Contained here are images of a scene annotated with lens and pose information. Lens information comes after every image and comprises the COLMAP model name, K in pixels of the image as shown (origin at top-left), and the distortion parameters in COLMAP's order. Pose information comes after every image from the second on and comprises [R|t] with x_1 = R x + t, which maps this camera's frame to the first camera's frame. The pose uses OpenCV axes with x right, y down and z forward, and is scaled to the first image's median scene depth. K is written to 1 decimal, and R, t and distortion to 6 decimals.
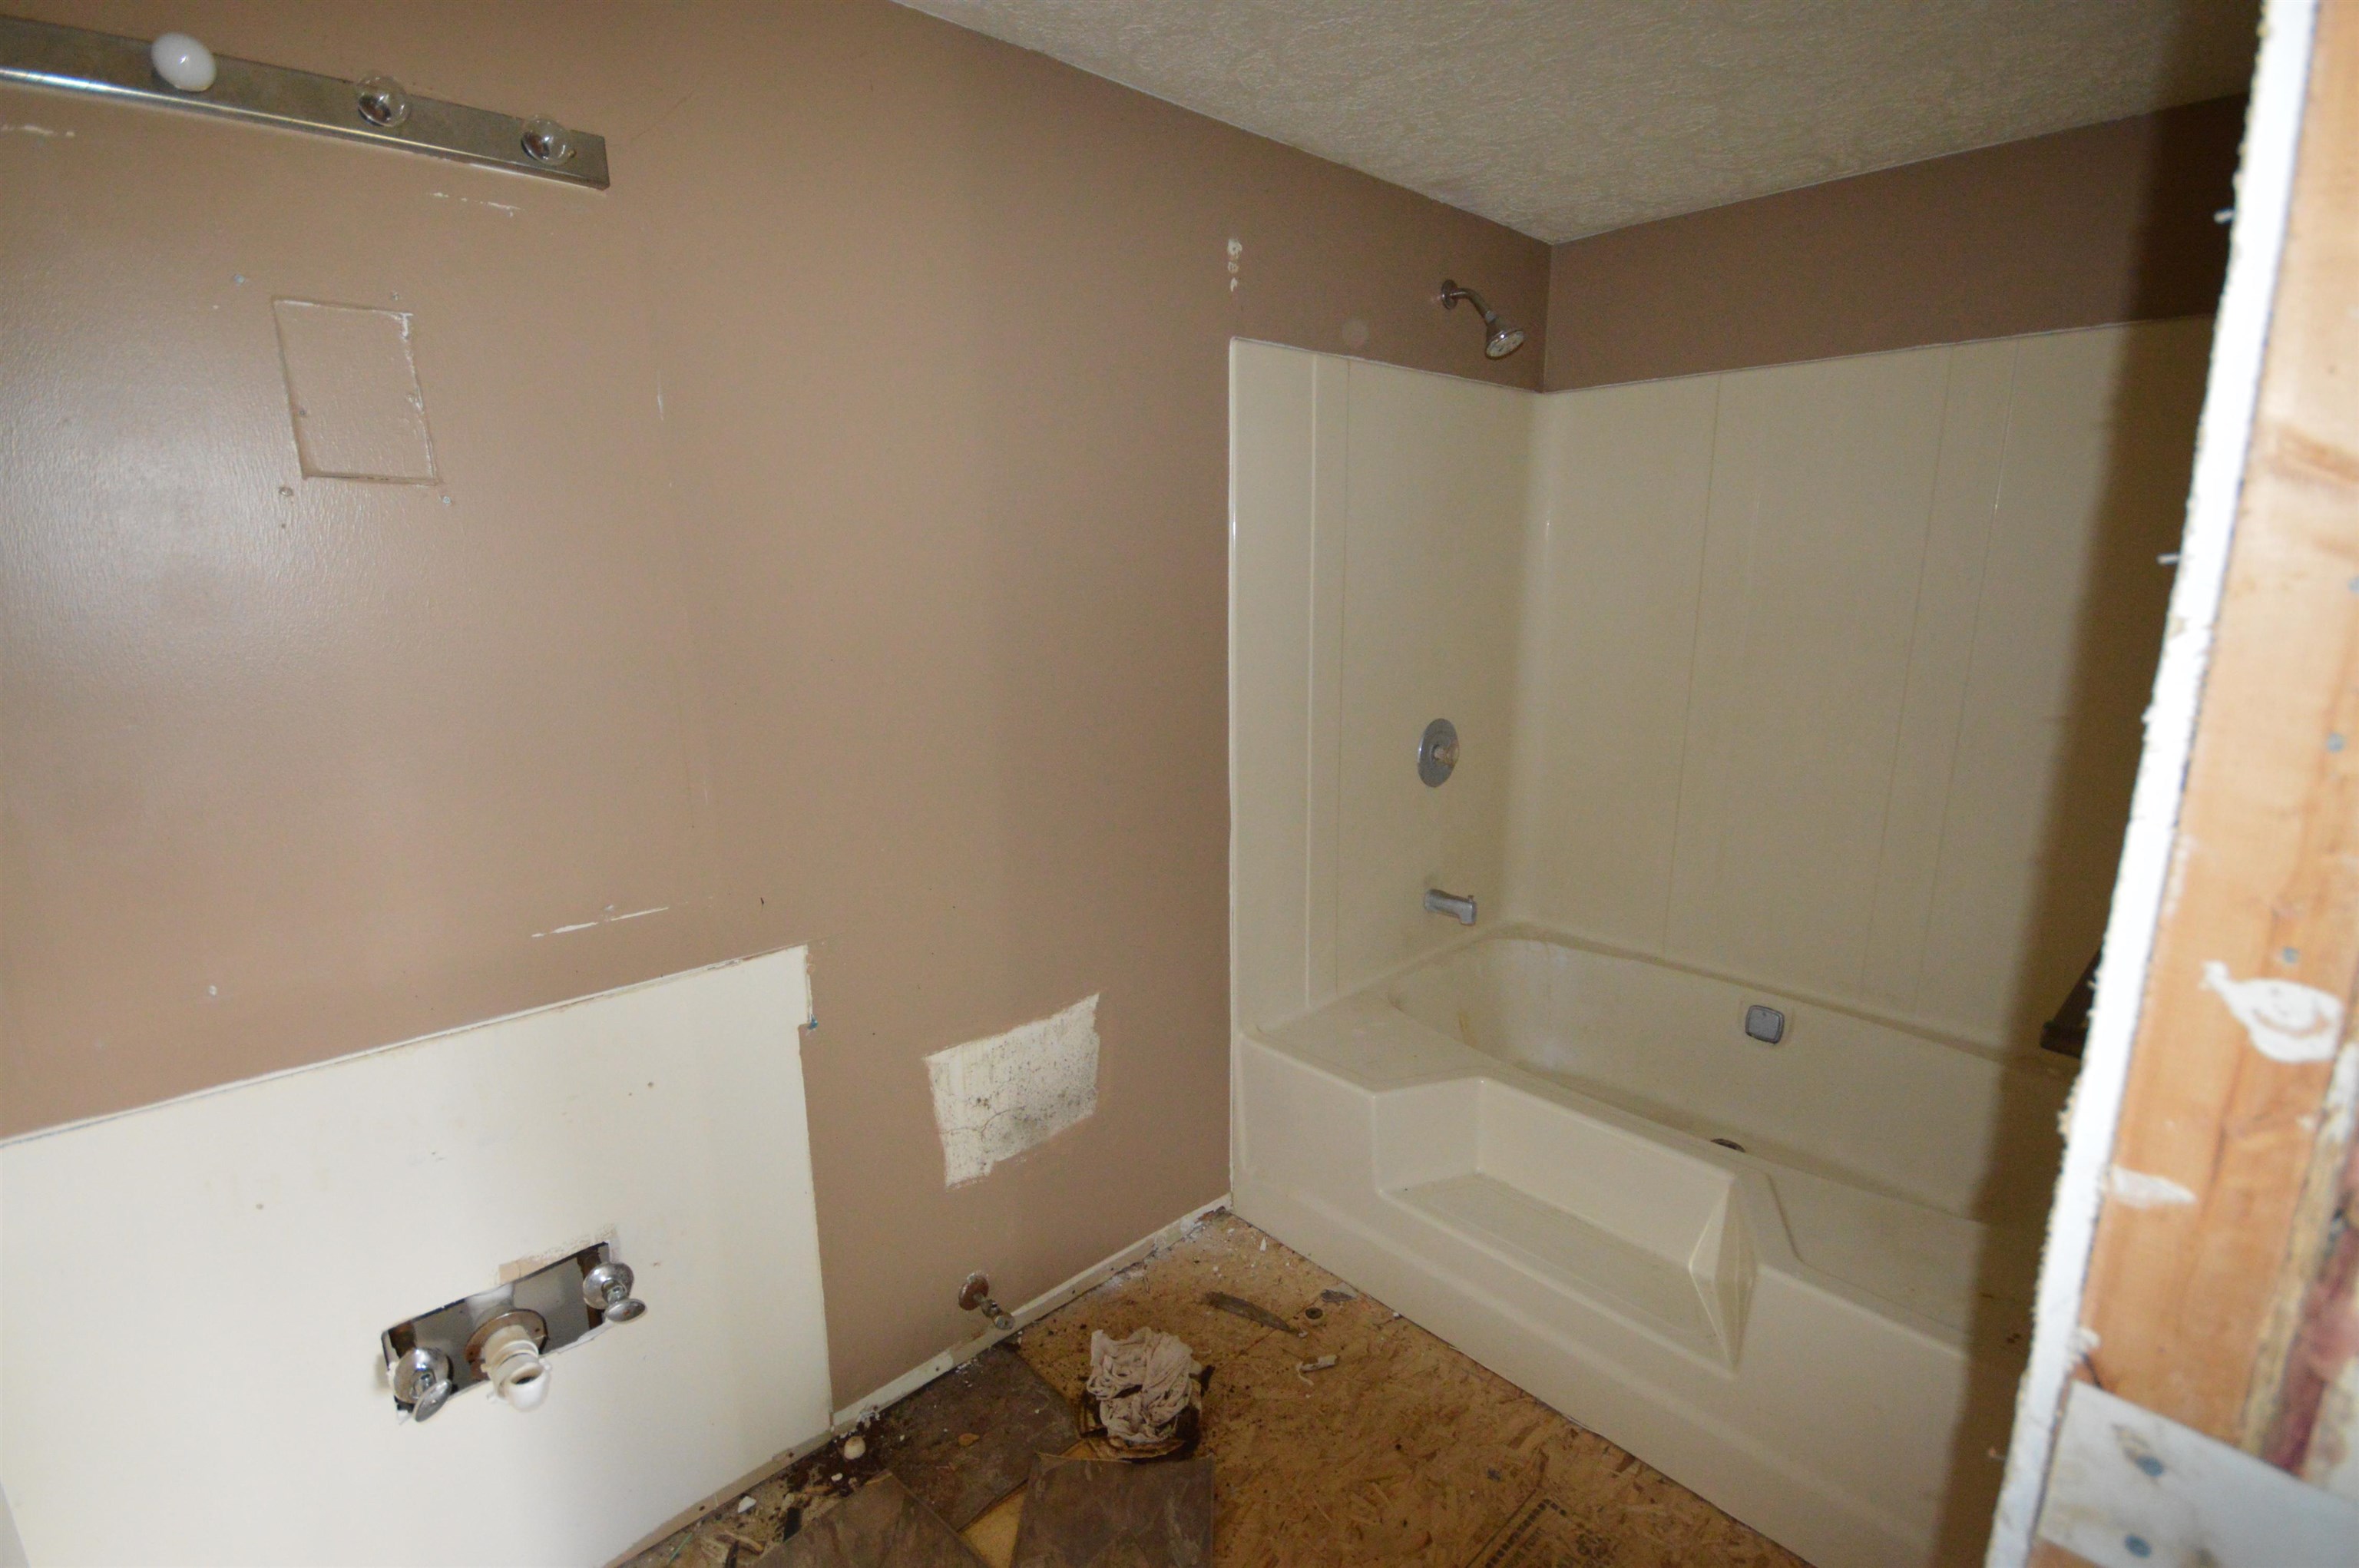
lens RADIAL K [[1067.0, 0, 1181.7], [0, 1067.0, 784.4], [0, 0, 1]] dist [-0.000437, -0.002863]
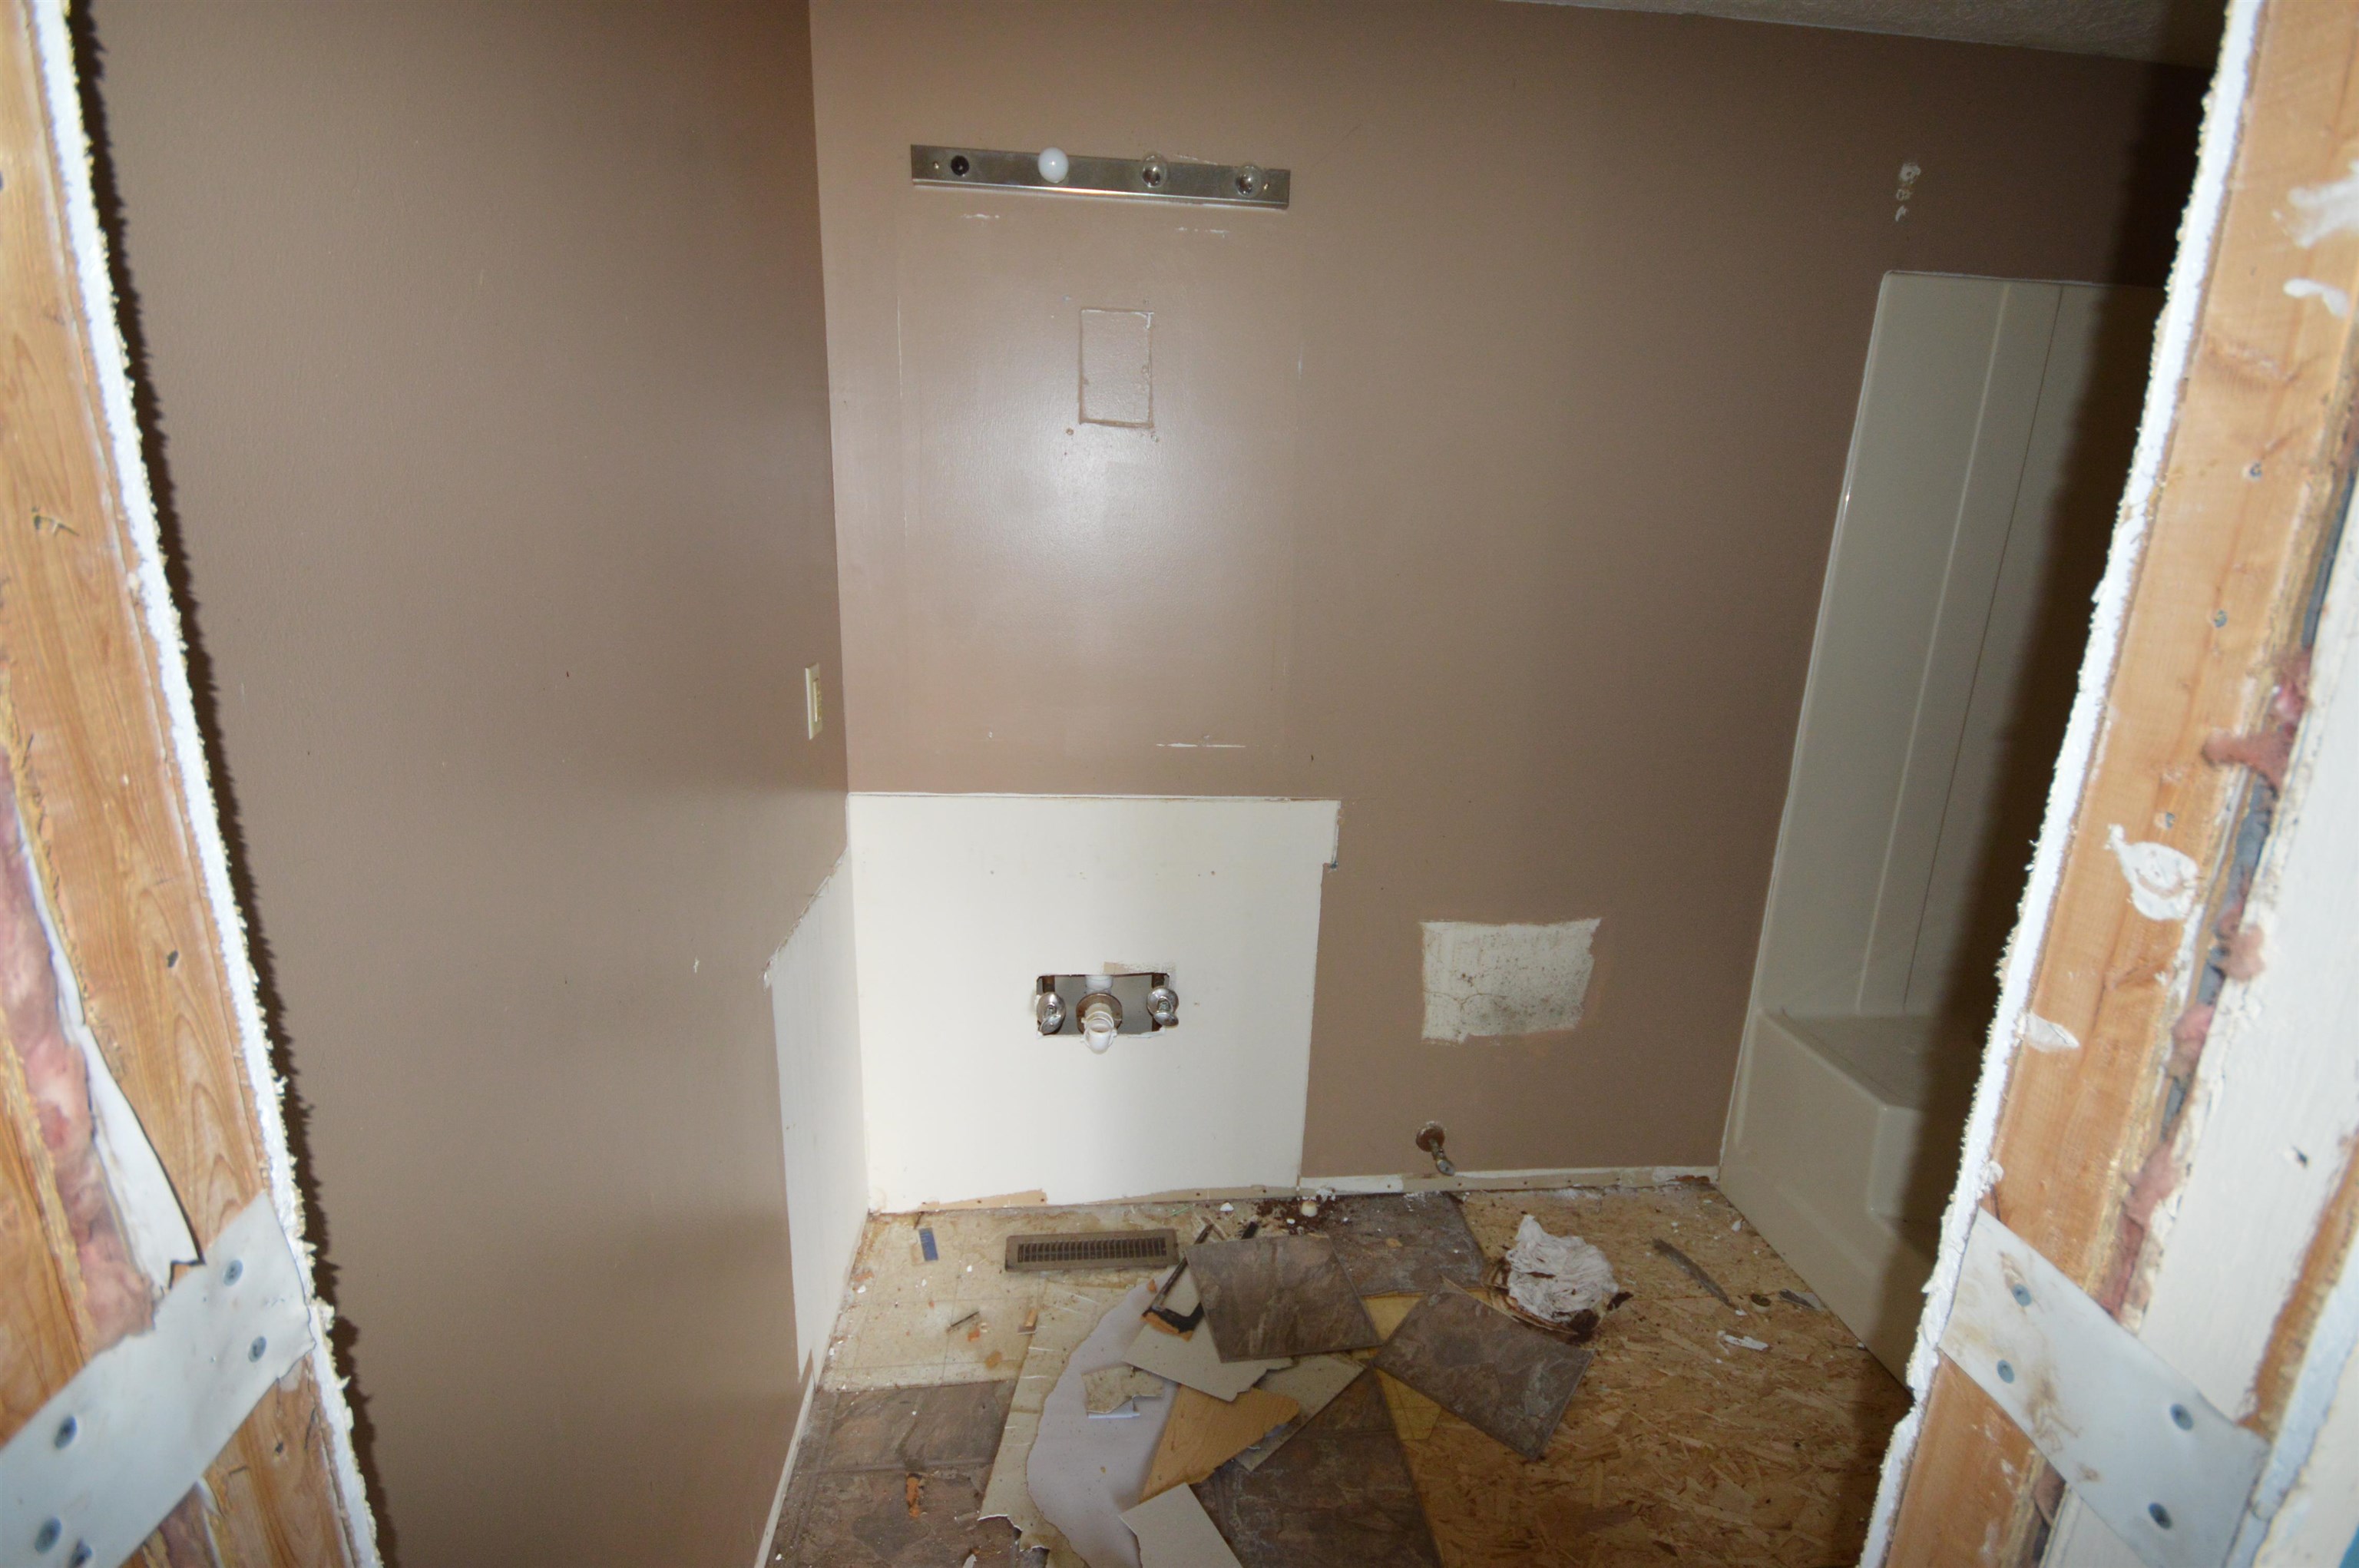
lens RADIAL K [[1067.0, 0, 1180.5], [0, 1067.0, 786.2], [0, 0, 1]] dist [-0.000437, -0.002863]
pose [[0.788356, 0.188869, -0.585512, 0.237190], [-0.169003, 0.981582, 0.089078, 0.054259], [0.591552, 0.028728, 0.805755, -0.126252]]
